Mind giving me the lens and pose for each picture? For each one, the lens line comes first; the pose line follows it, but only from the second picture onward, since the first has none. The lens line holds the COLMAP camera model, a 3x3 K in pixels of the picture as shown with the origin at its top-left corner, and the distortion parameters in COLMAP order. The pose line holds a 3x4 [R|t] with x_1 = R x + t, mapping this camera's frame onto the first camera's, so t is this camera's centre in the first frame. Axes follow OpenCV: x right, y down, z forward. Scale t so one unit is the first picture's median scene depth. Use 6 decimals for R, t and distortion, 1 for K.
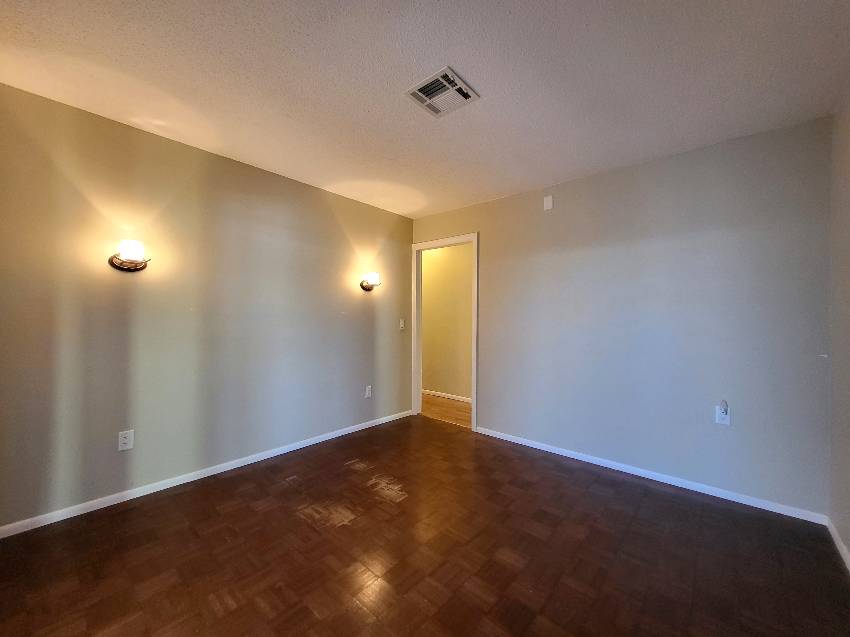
lens RADIAL K [[331.0, 0, 422.0], [0, 331.0, 315.8], [0, 0, 1]] dist [0.000537, 0.000036]
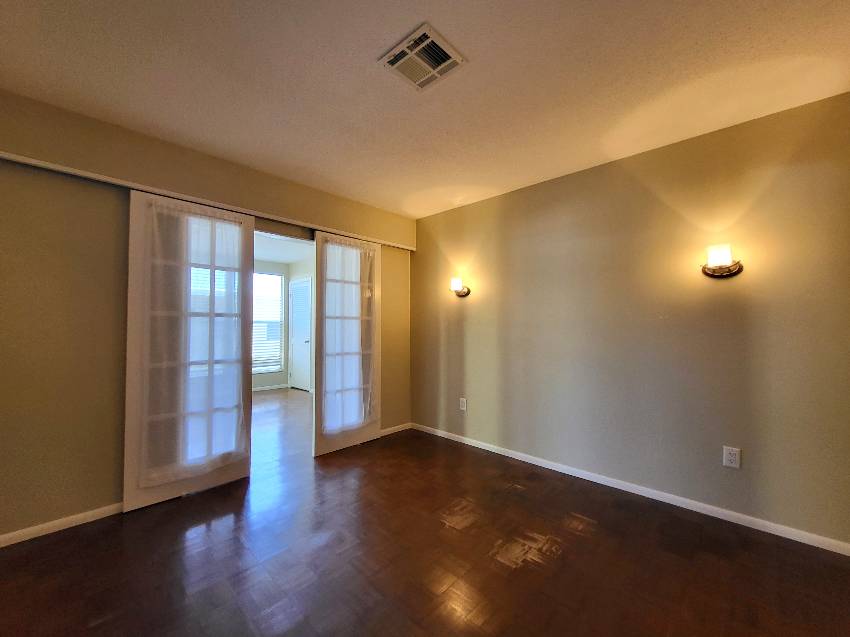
lens RADIAL K [[355.3, 0, 425.0], [0, 355.3, 318.5], [0, 0, 1]] dist [-0.000392, -0.000496]
pose [[-0.046066, -0.029012, -0.998517, 0.689083], [0.010717, 0.999506, -0.029535, 0.011114], [0.998881, -0.012062, -0.045732, 0.756541]]
